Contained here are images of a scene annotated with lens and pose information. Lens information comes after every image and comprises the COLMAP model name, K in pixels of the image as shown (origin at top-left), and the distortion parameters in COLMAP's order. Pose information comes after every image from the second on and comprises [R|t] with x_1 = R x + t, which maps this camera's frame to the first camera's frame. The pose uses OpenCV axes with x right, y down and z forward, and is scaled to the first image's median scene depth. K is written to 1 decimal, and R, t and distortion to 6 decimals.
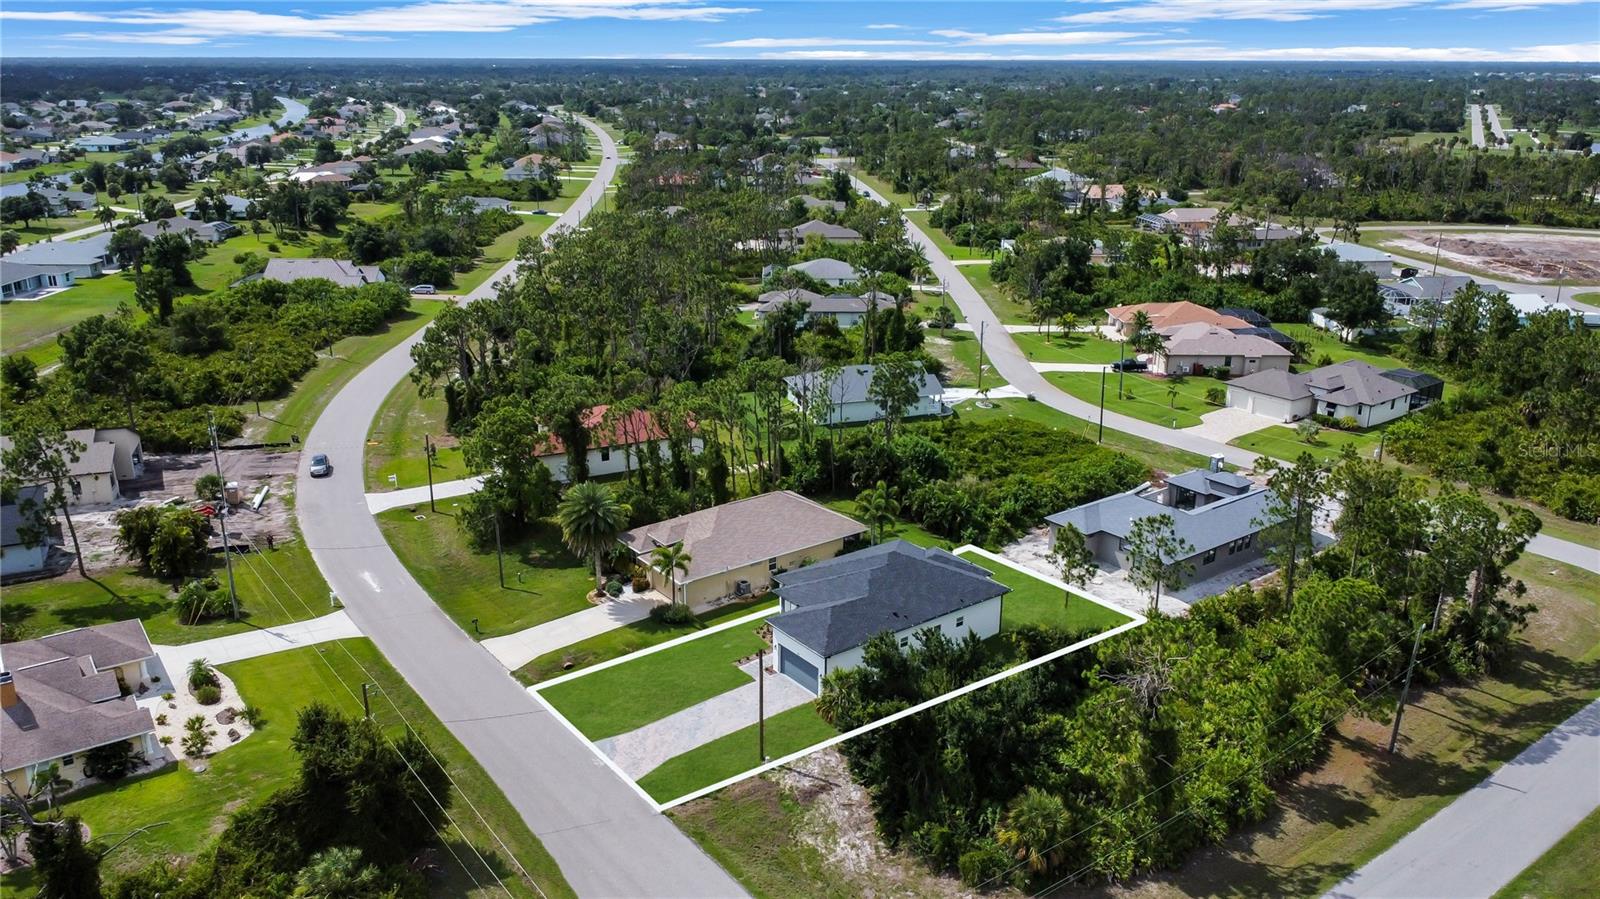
lens RADIAL K [[1201.5, 0, 803.6], [0, 1201.5, 480.3], [0, 0, 1]] dist [0.005836, 0.008347]
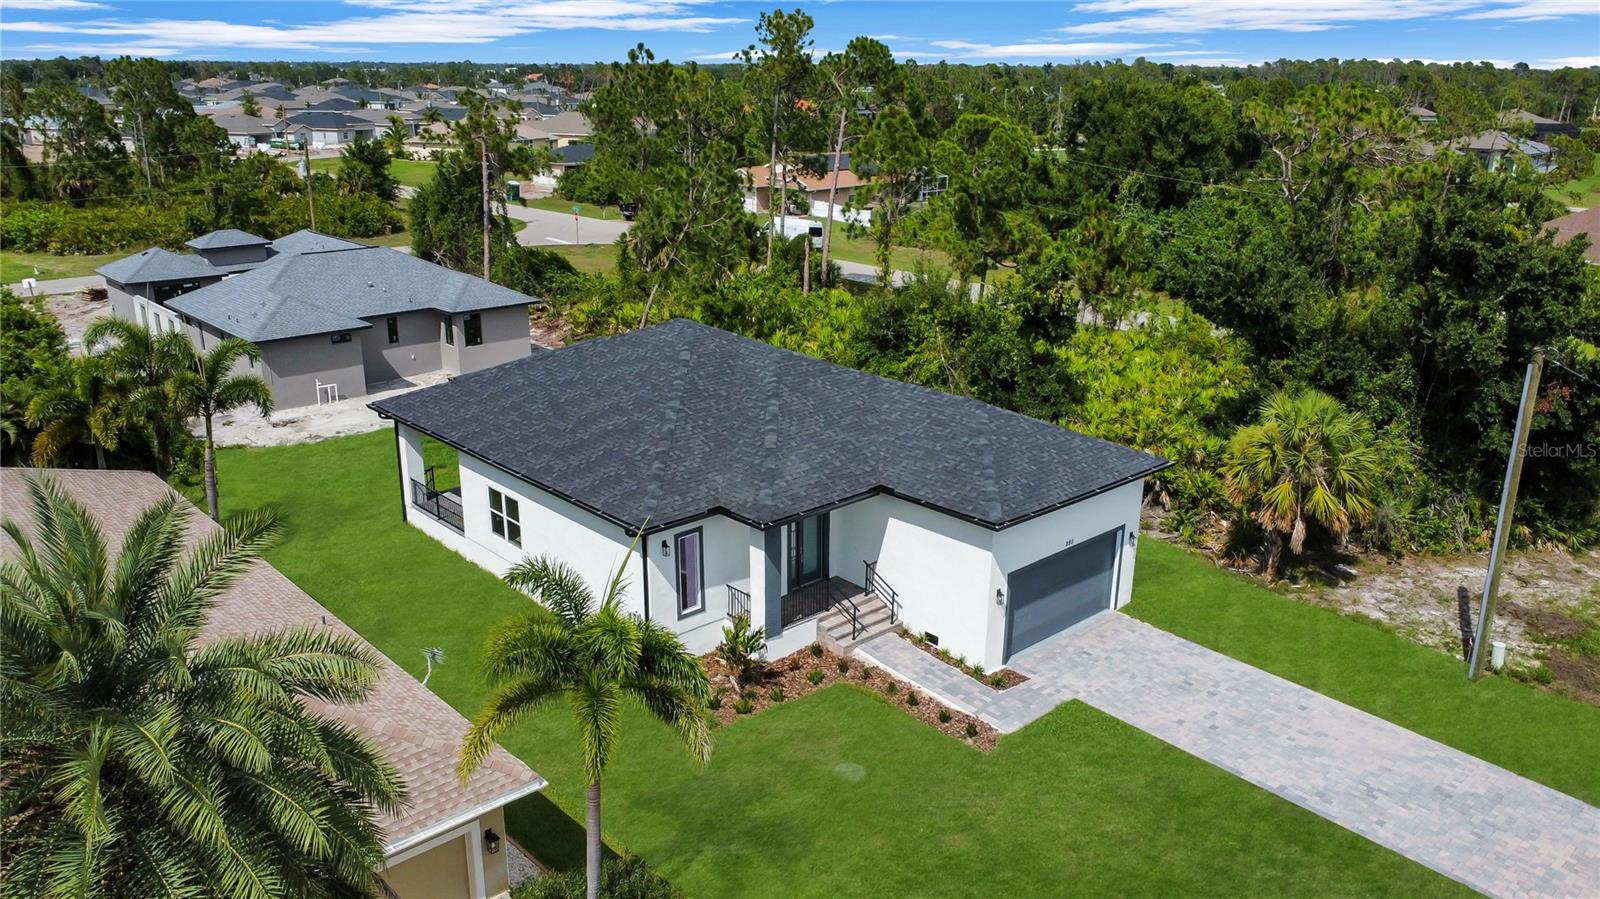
lens RADIAL K [[1203.6, 0, 789.9], [0, 1203.6, 451.3], [0, 0, 1]] dist [-0.004259, 0.003179]
pose [[-0.088163, -0.314877, 0.945029, -0.263405], [0.330449, 0.885753, 0.325954, -0.011759], [-0.939697, 0.341021, 0.025960, 0.904208]]
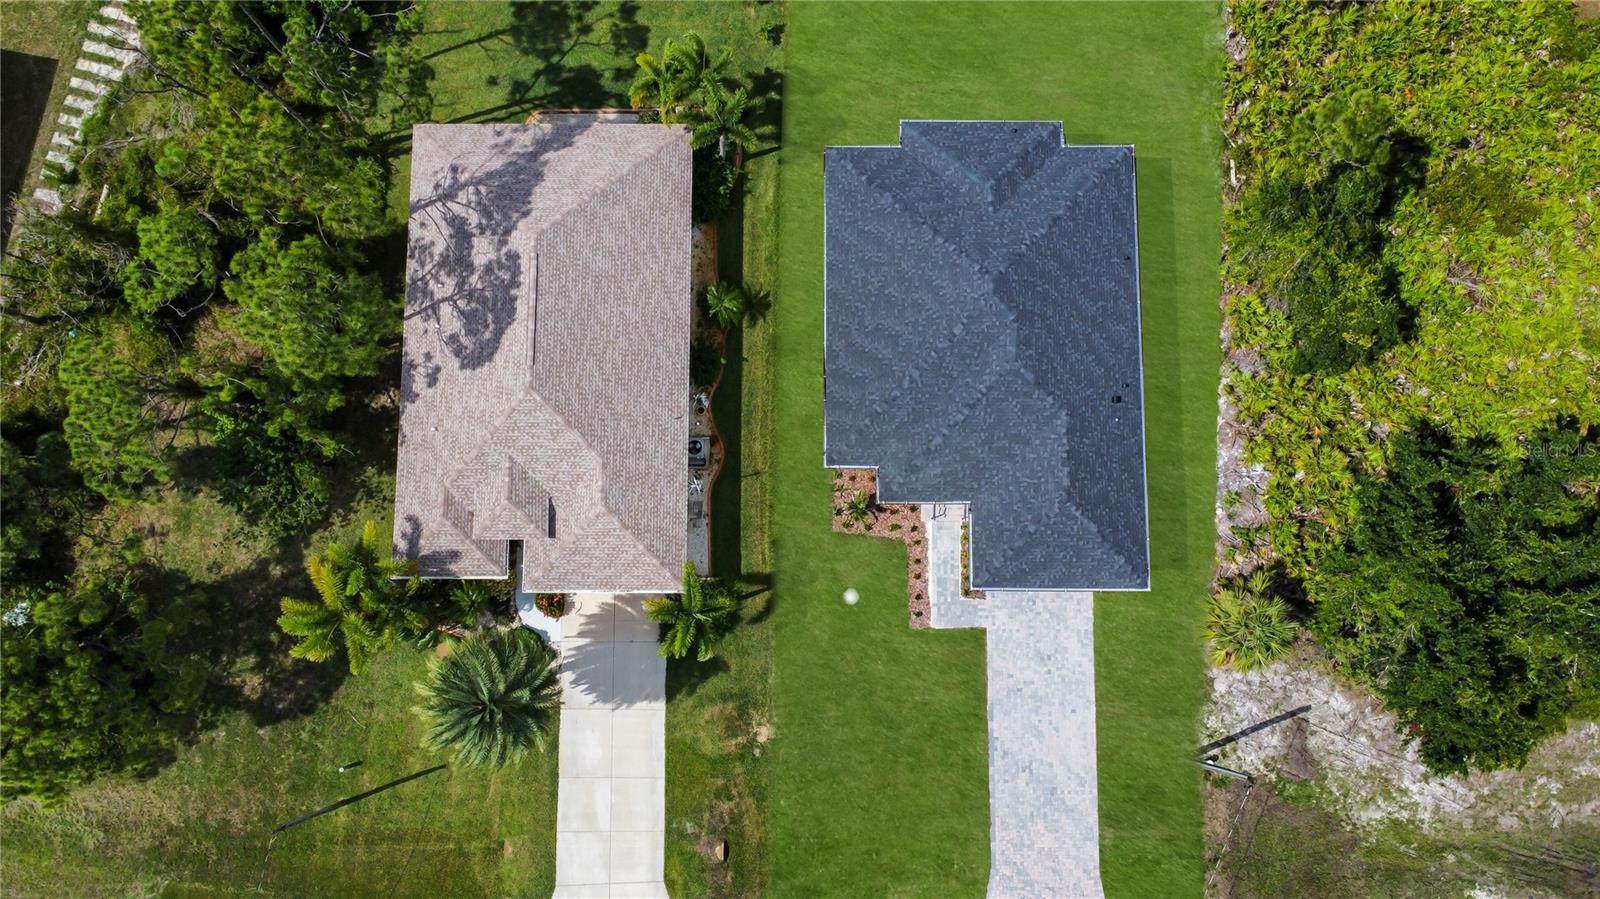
lens RADIAL K [[1203.6, 0, 789.9], [0, 1203.6, 451.3], [0, 0, 1]] dist [-0.004259, 0.003179]
pose [[0.609568, -0.786037, 0.102825, -0.078472], [0.274055, 0.330664, 0.903081, -0.366043], [-0.743856, -0.522309, 0.416979, 0.758255]]
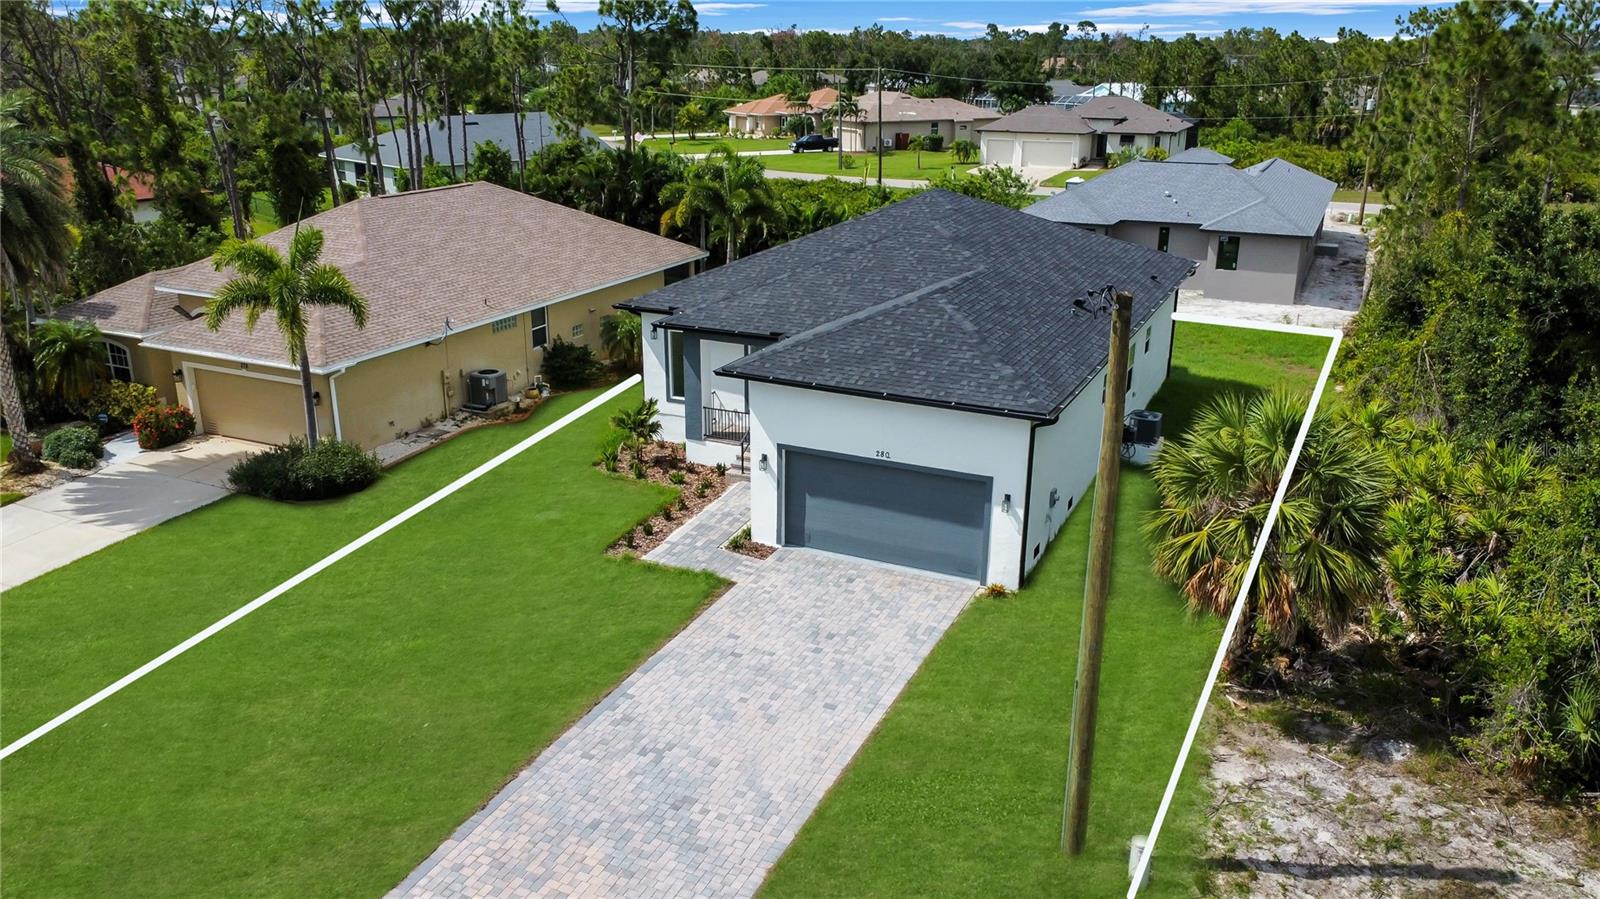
lens RADIAL K [[1203.6, 0, 789.9], [0, 1203.6, 451.3], [0, 0, 1]] dist [-0.004259, 0.003179]
pose [[0.892542, -0.152639, 0.424347, -0.125128], [0.158898, 0.987075, 0.020839, 0.115277], [-0.422043, 0.048828, 0.905260, 0.640545]]
